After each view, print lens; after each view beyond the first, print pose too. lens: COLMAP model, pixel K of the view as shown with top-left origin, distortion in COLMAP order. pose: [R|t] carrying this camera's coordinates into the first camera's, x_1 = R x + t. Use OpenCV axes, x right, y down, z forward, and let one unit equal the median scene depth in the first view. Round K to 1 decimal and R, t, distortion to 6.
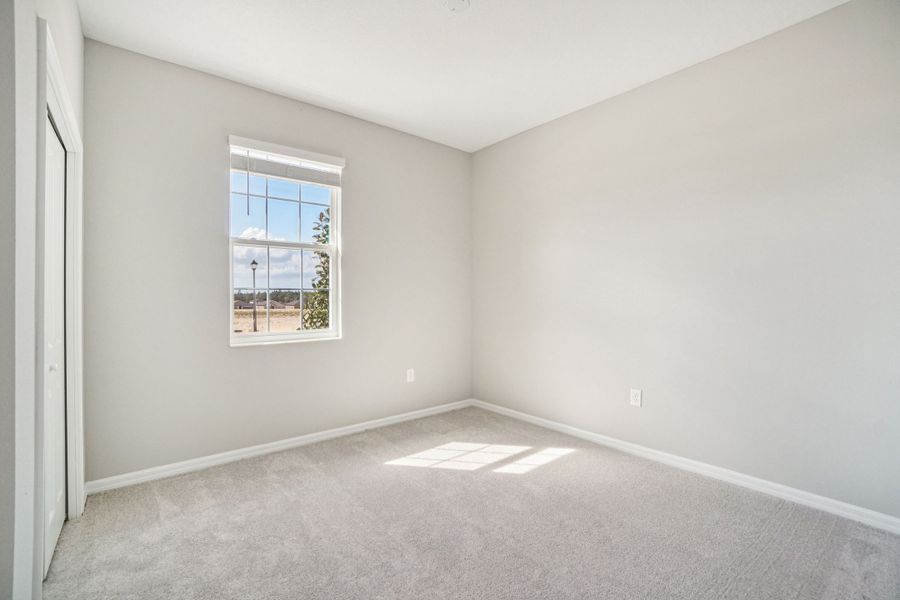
lens RADIAL K [[397.2, 0, 448.7], [0, 397.2, 294.0], [0, 0, 1]] dist [-0.061505, 0.022806]
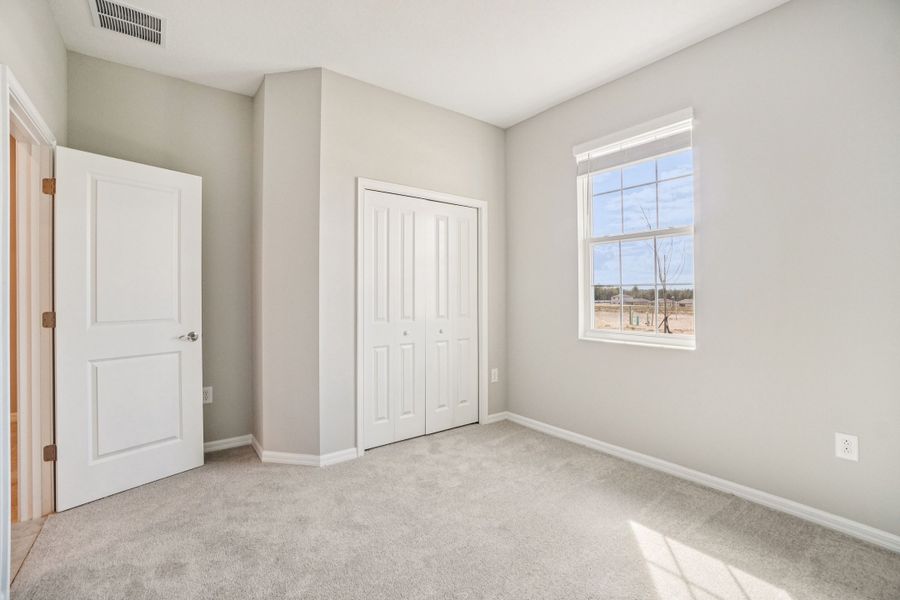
lens RADIAL K [[397.2, 0, 448.7], [0, 397.2, 294.0], [0, 0, 1]] dist [-0.061505, 0.022806]
pose [[-0.035328, 0.003908, -0.999368, 0.523112], [0.003852, 0.999985, 0.003774, 0.003067], [0.999368, -0.003716, -0.035343, 0.629172]]
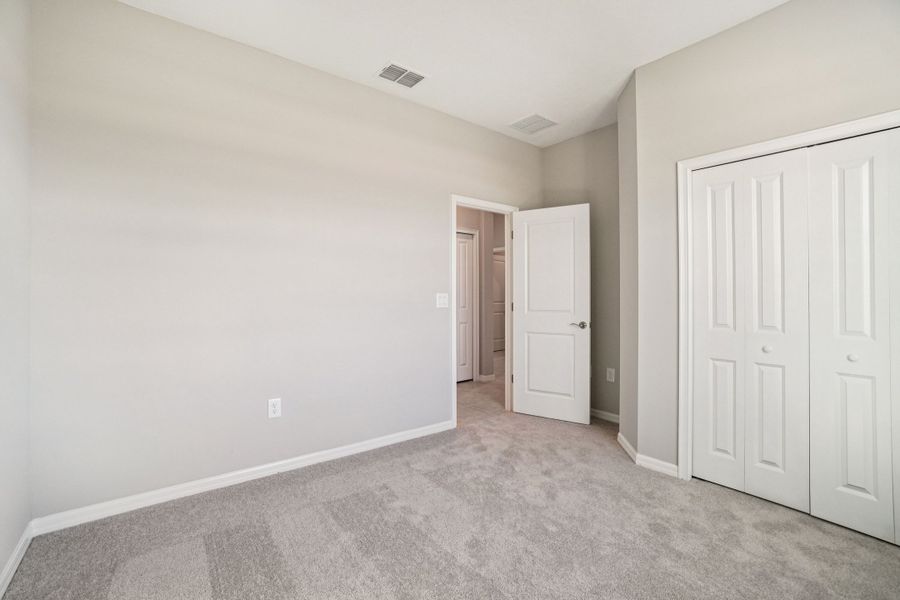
lens RADIAL K [[397.2, 0, 448.7], [0, 397.2, 294.0], [0, 0, 1]] dist [-0.061505, 0.022806]
pose [[-0.999943, 0.003459, 0.010119, 0.068842], [0.003481, 0.999992, 0.002073, 0.002911], [-0.010112, 0.002108, -0.999947, 1.203870]]
